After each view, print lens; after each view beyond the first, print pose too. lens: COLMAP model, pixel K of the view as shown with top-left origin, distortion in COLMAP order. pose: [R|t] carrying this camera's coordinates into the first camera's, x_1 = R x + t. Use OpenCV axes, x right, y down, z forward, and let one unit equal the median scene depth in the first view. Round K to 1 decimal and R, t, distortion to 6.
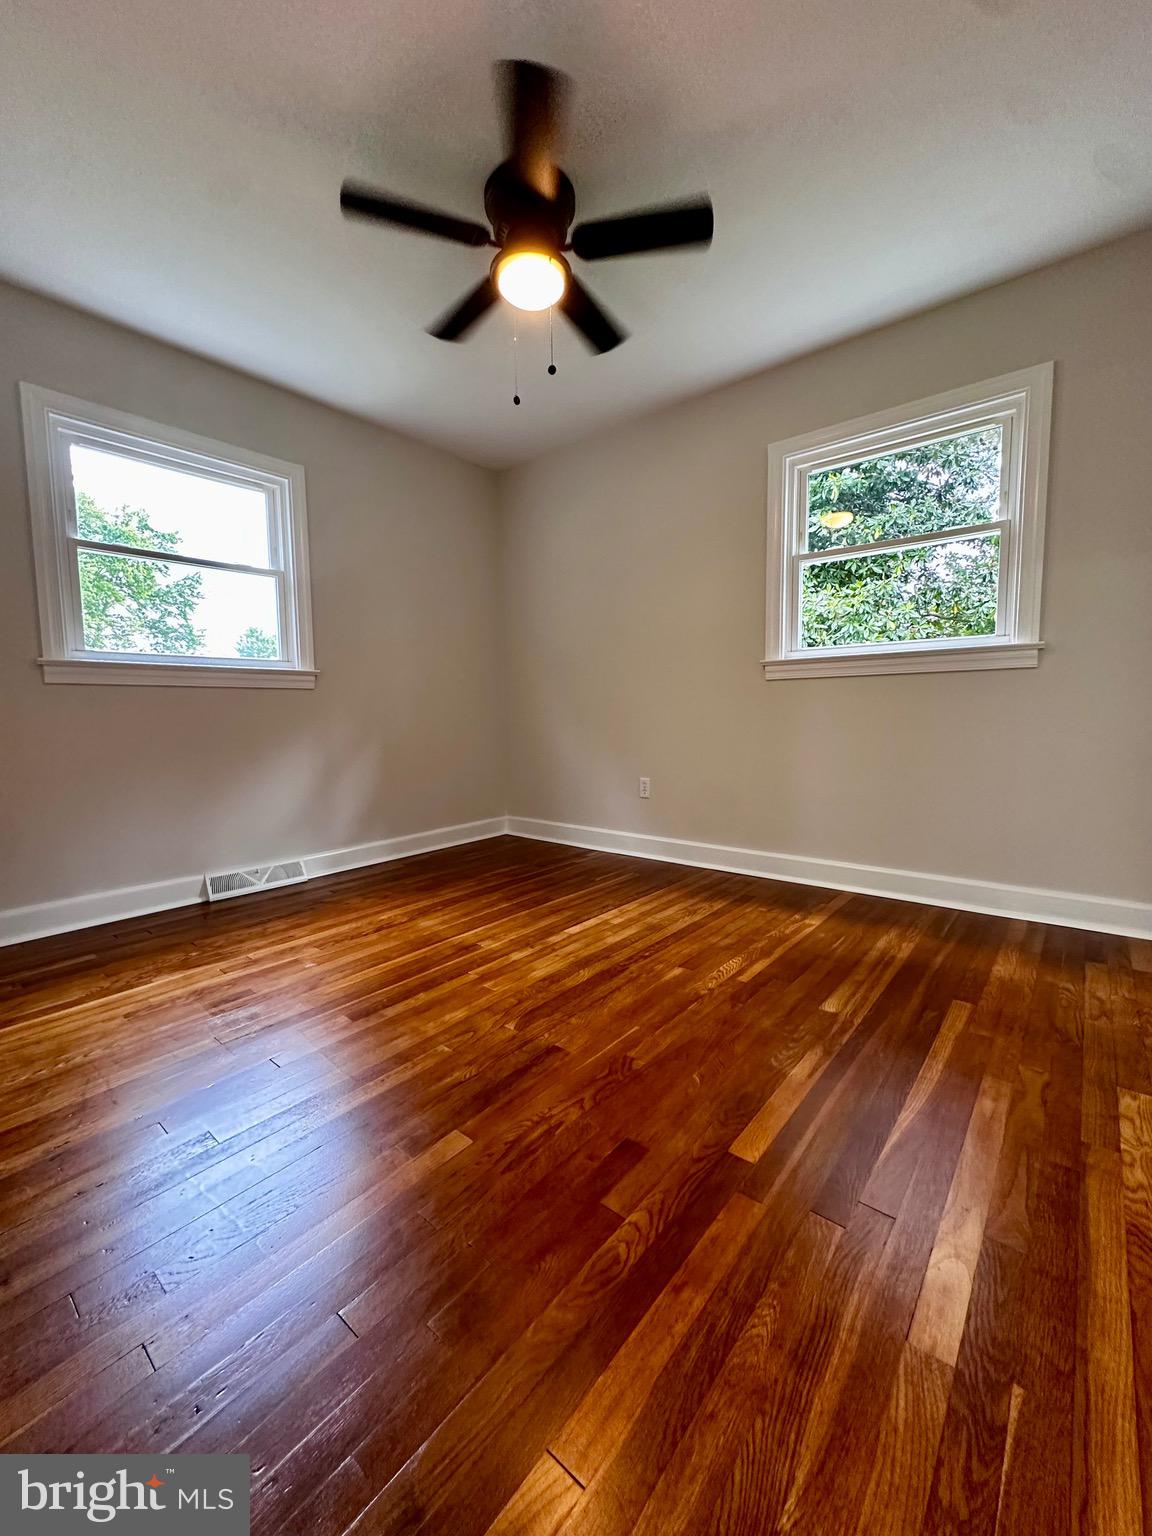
lens RADIAL K [[611.1, 0, 576.6], [0, 611.1, 765.5], [0, 0, 1]] dist [-0.002395, 0.000135]
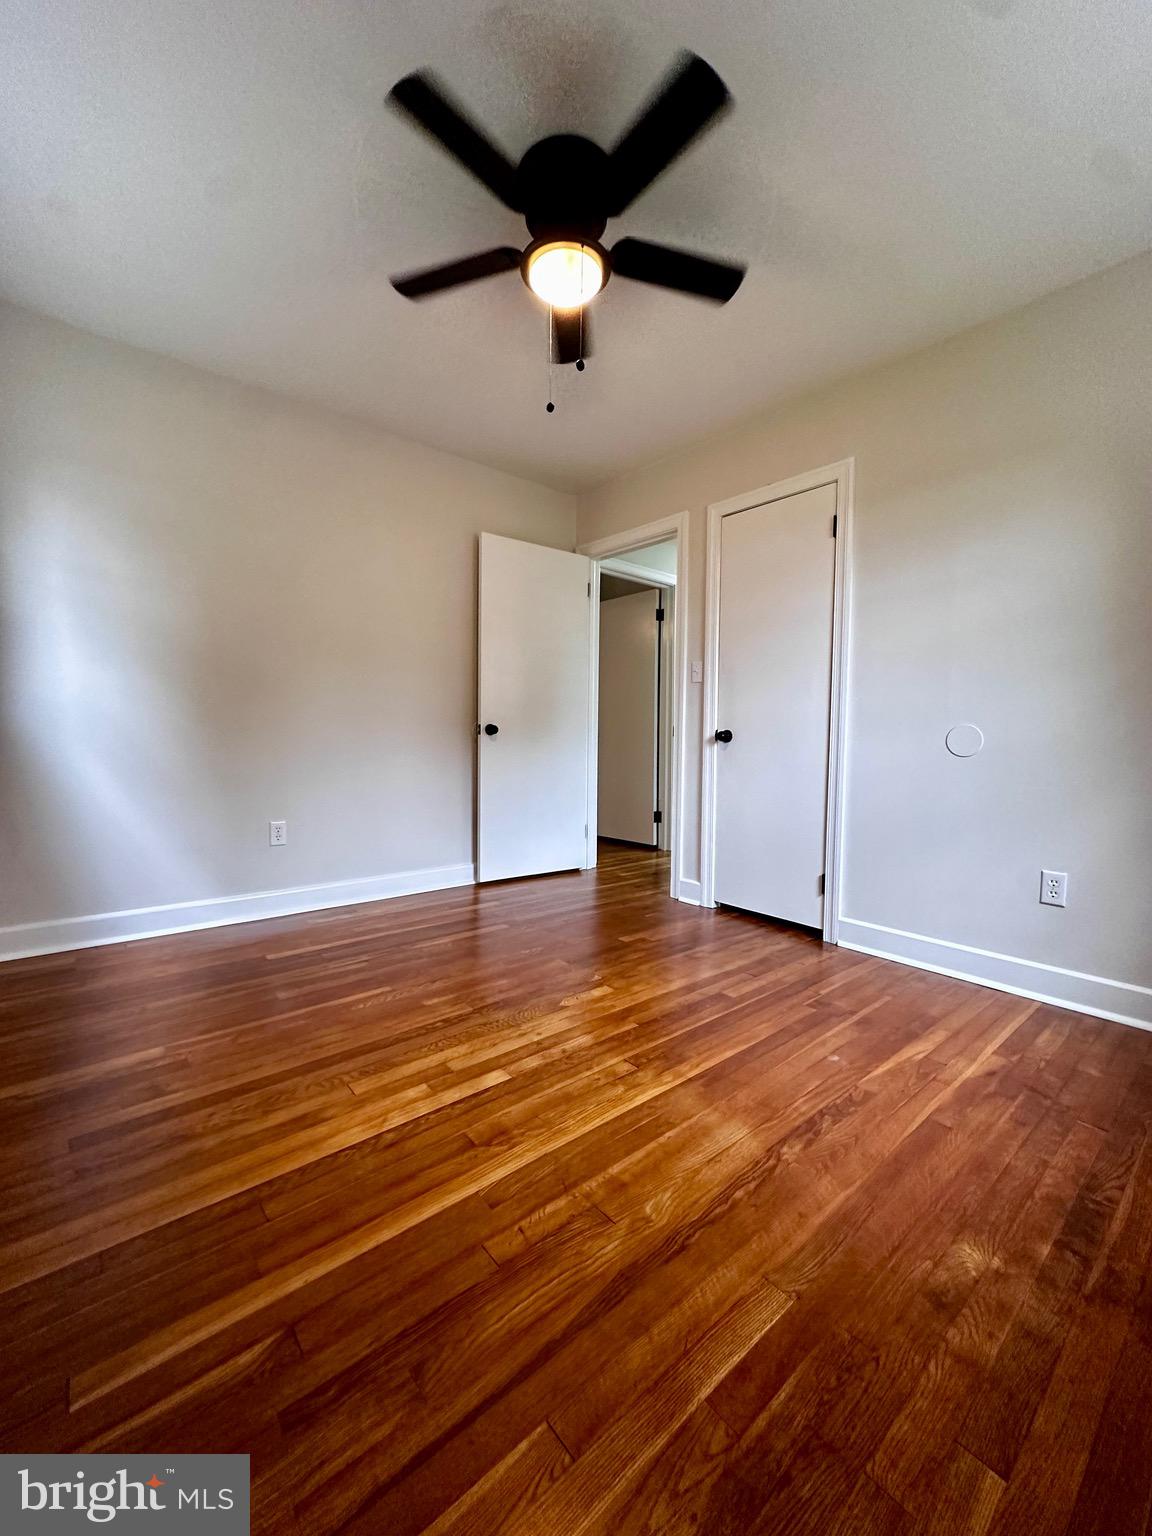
lens RADIAL K [[611.1, 0, 576.6], [0, 611.1, 765.5], [0, 0, 1]] dist [-0.002395, 0.000135]
pose [[-0.985165, -0.010247, 0.171306, -0.203009], [0.013018, 0.990878, 0.134135, -0.155975], [-0.171118, 0.134375, -0.976044, 1.590293]]
